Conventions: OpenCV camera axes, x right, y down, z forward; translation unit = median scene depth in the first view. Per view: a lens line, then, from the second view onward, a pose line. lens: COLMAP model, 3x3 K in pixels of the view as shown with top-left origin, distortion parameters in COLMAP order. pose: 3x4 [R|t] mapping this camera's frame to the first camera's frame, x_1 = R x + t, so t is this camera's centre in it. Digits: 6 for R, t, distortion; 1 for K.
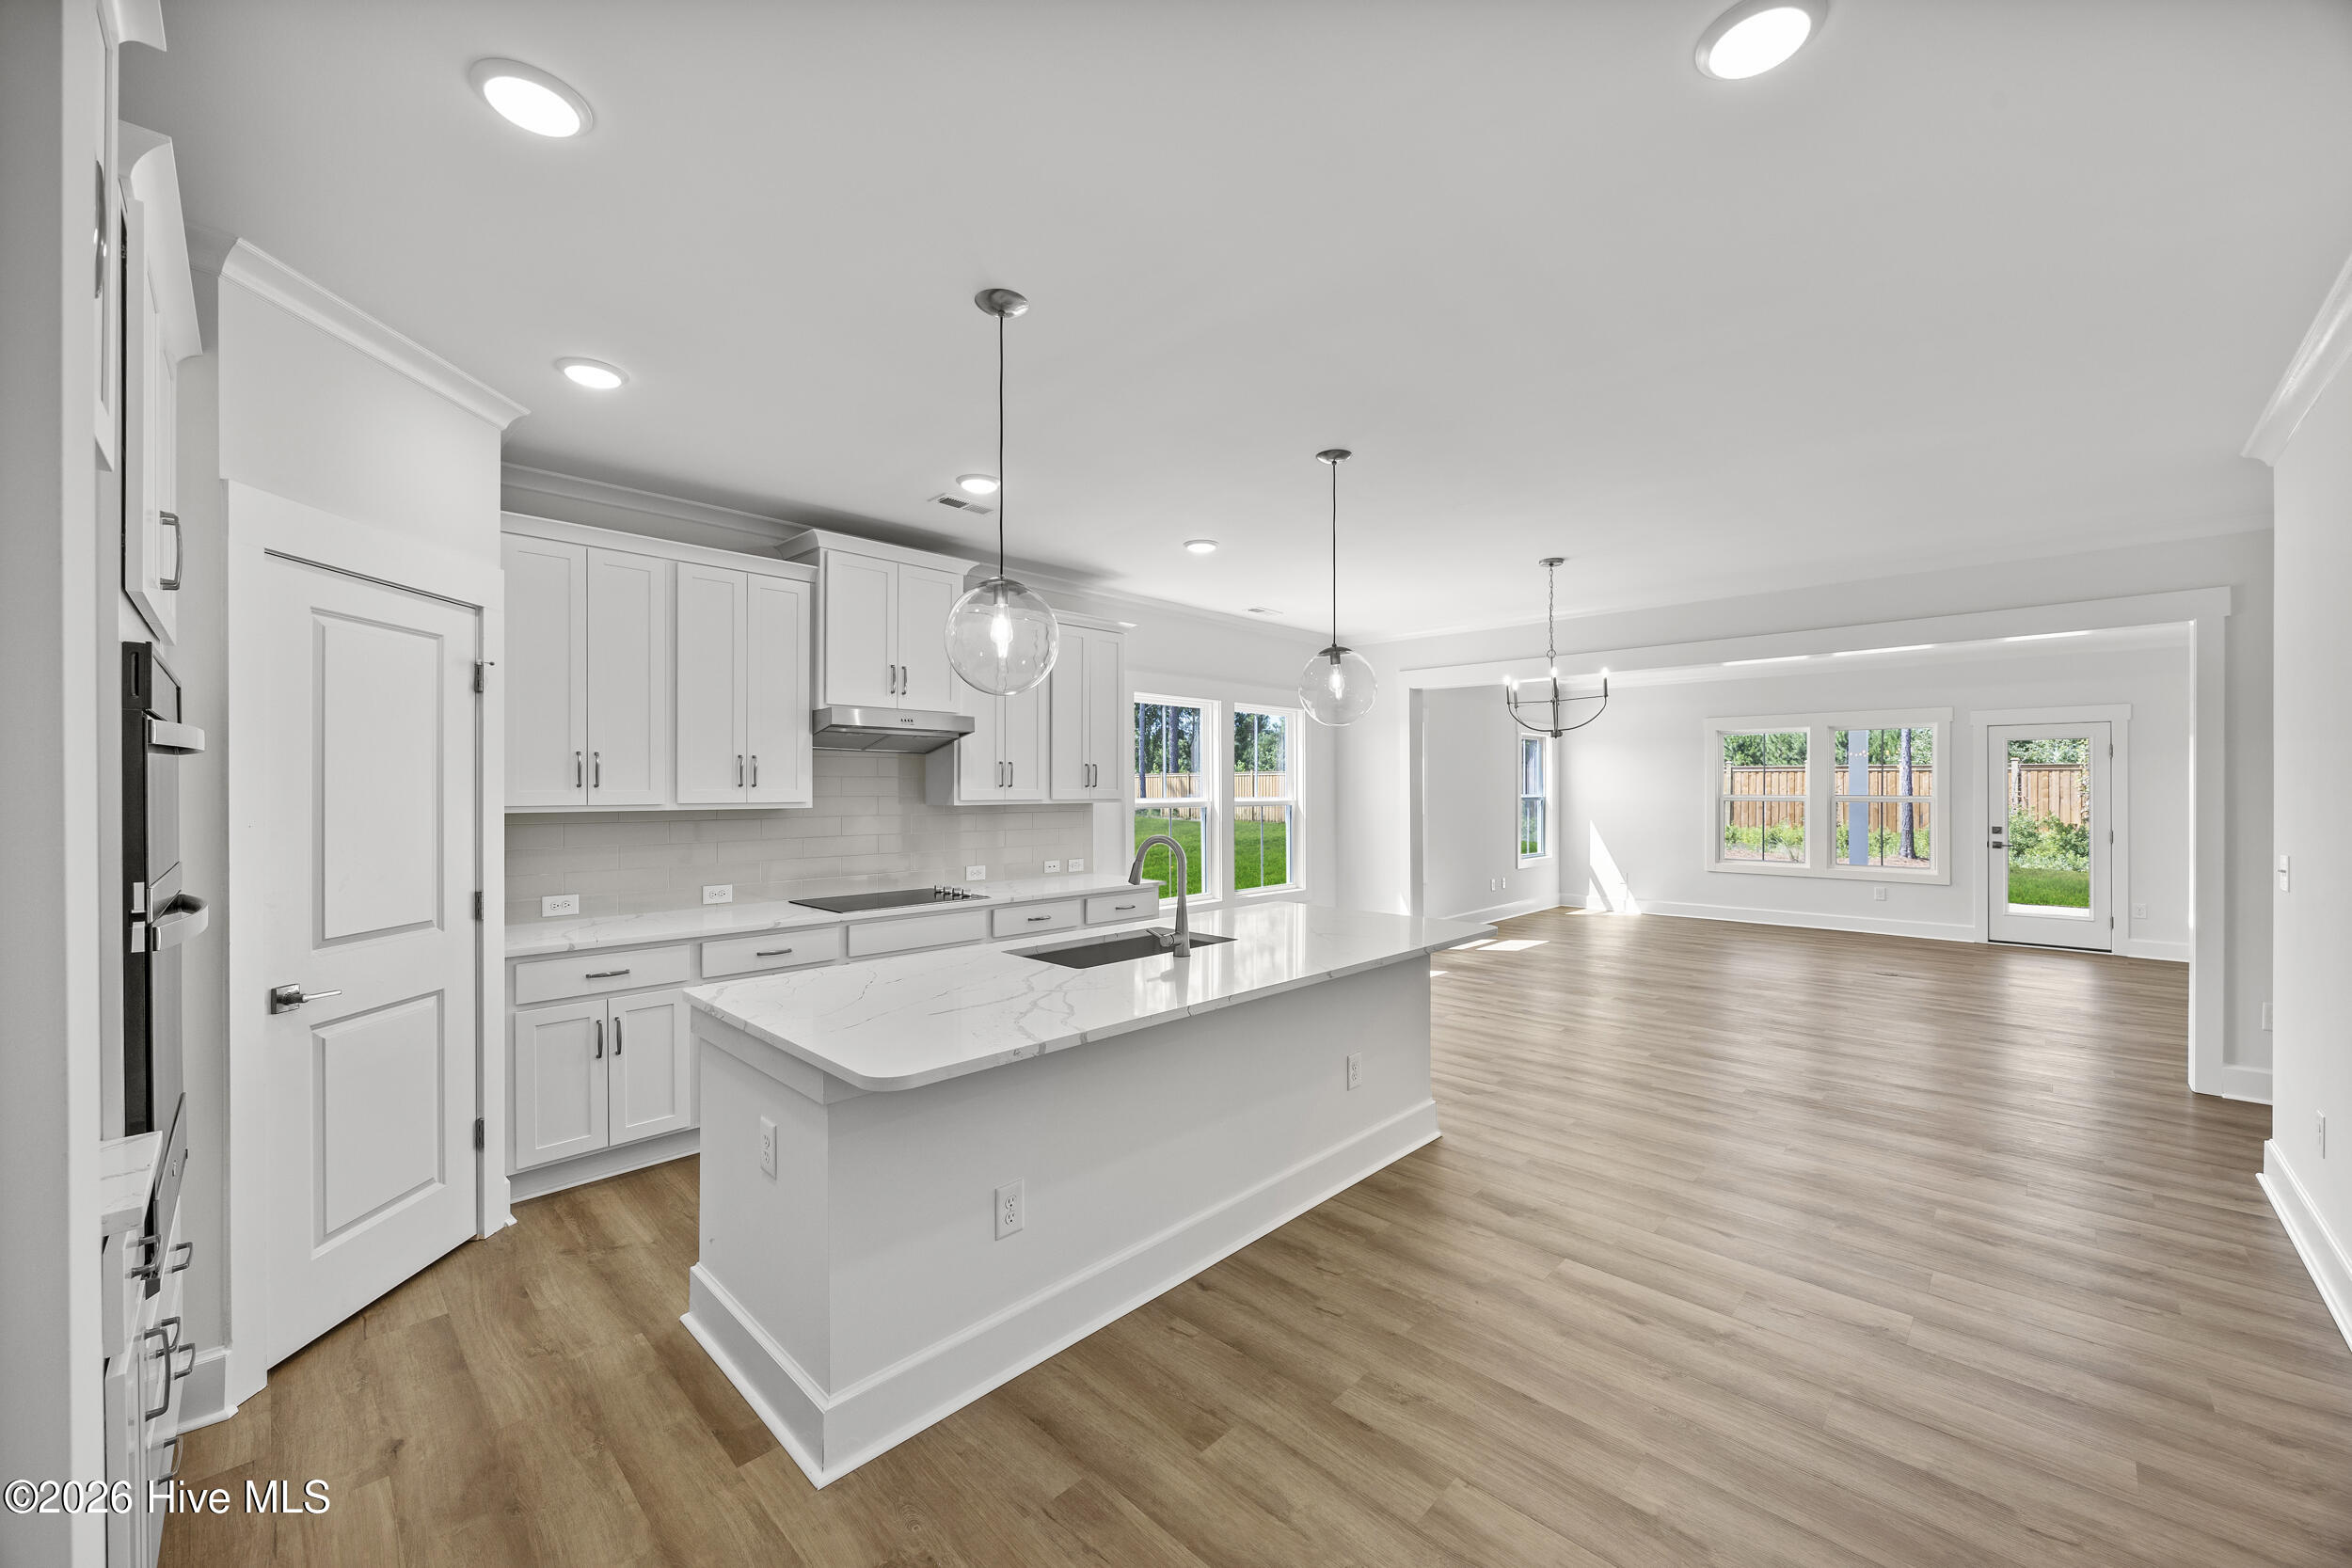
lens RADIAL K [[898.6, 0, 1173.4], [0, 898.6, 788.6], [0, 0, 1]] dist [-0.003506, -0.000195]
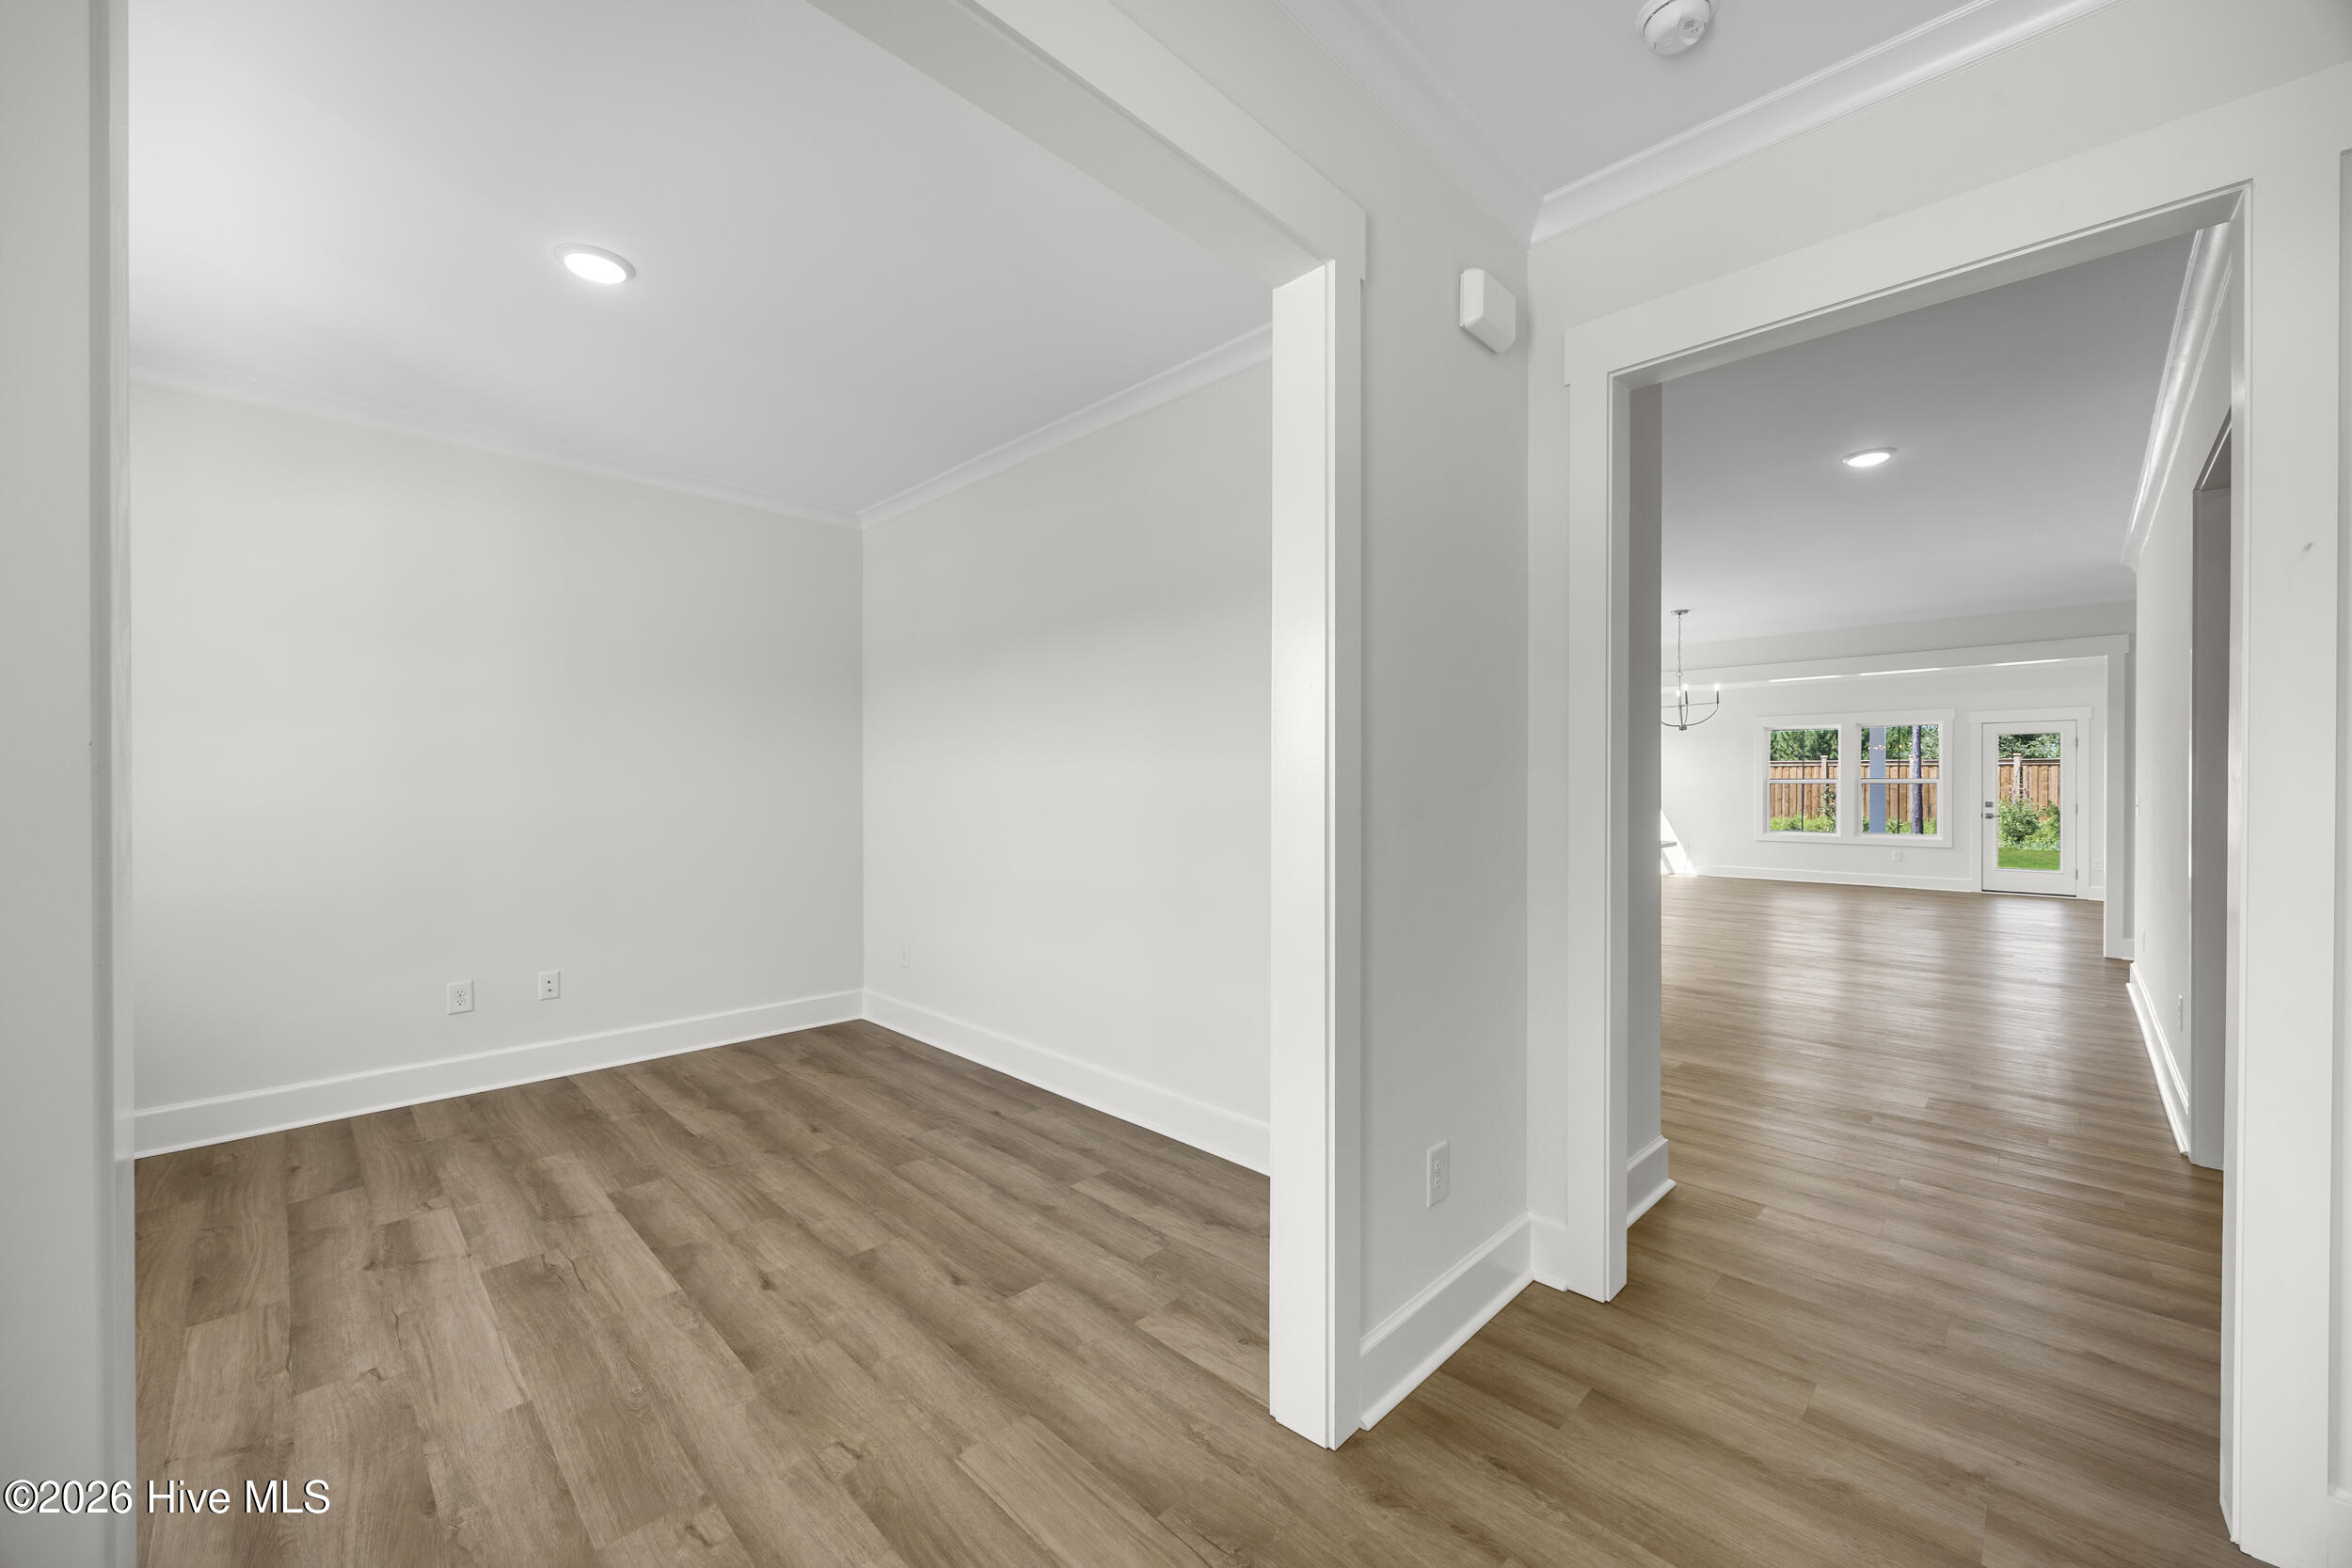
lens RADIAL K [[898.6, 0, 1173.4], [0, 898.6, 788.6], [0, 0, 1]] dist [-0.003506, -0.000195]
pose [[0.999980, 0.002324, -0.005875, -0.426295], [-0.002304, 0.999992, 0.003351, 0.037662], [0.005883, -0.003337, 0.999977, -0.511421]]
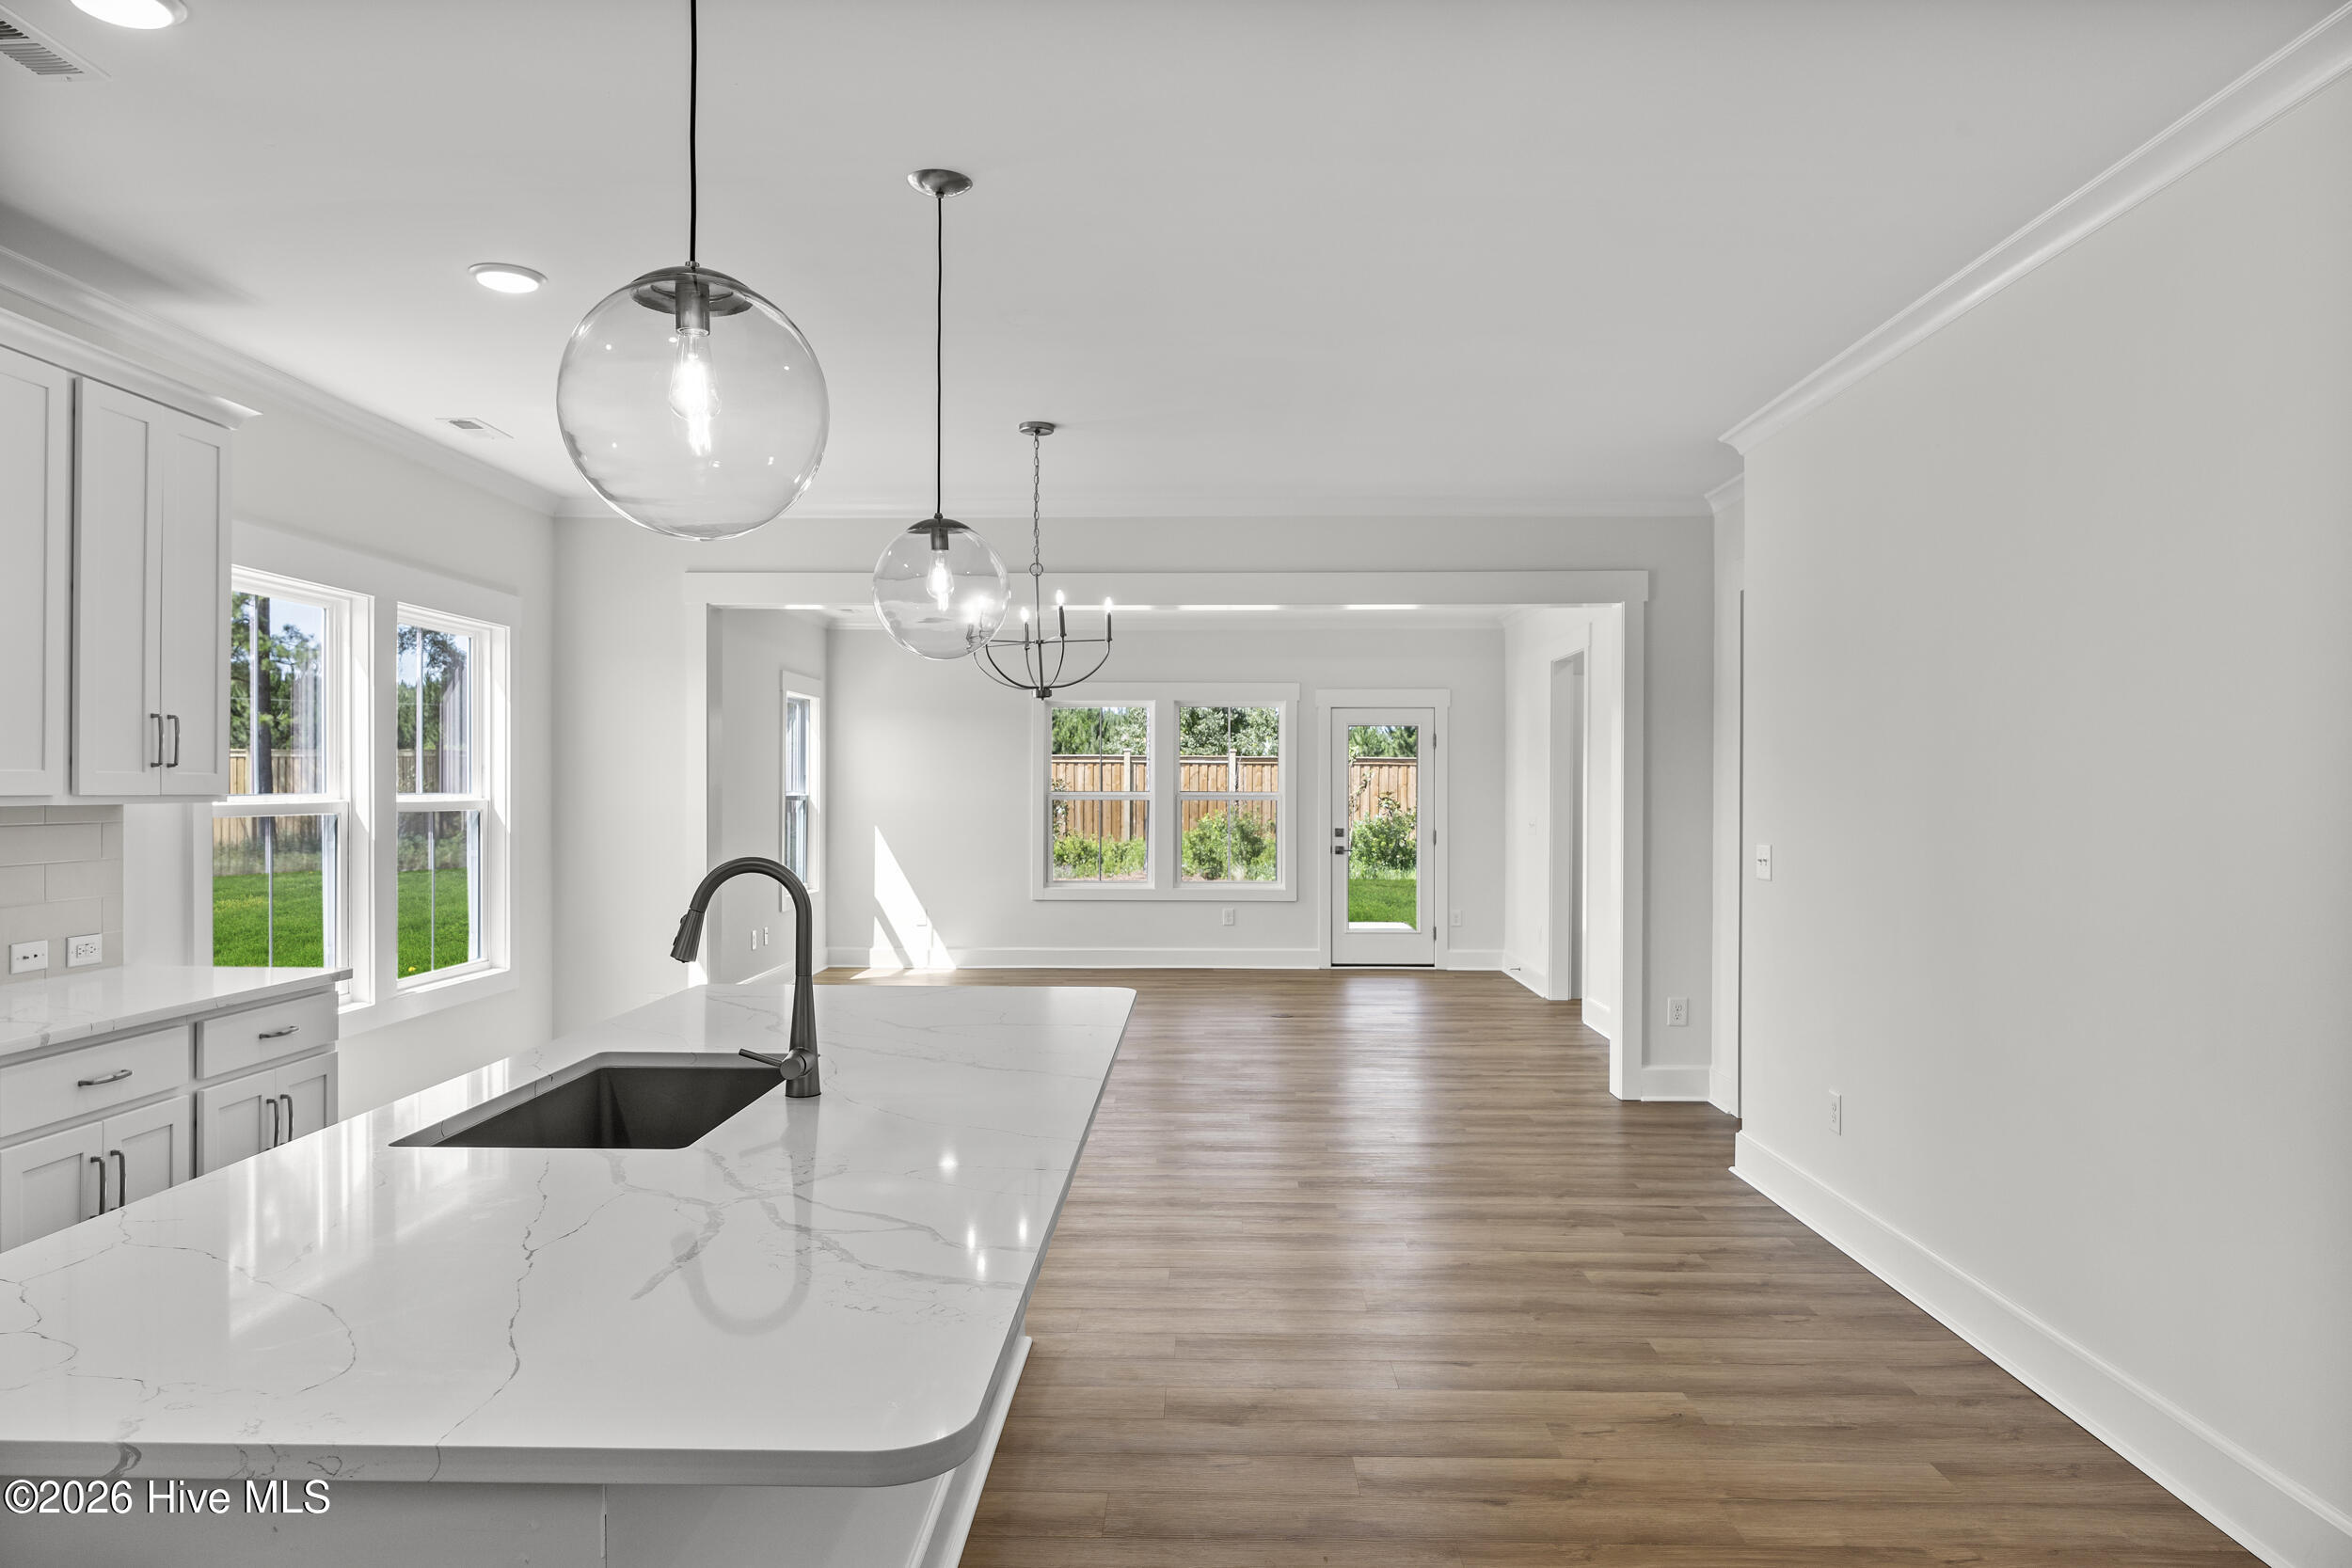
lens RADIAL K [[1488.4, 0, 1176.0], [0, 1488.4, 784.0], [0, 0, 1]] dist [-0.003820, -0.000851]
pose [[0.727551, 0.003544, 0.686044, -0.258286], [-0.002564, 0.999994, -0.002446, 0.008057], [-0.686049, 0.000020, 0.727556, 0.156744]]
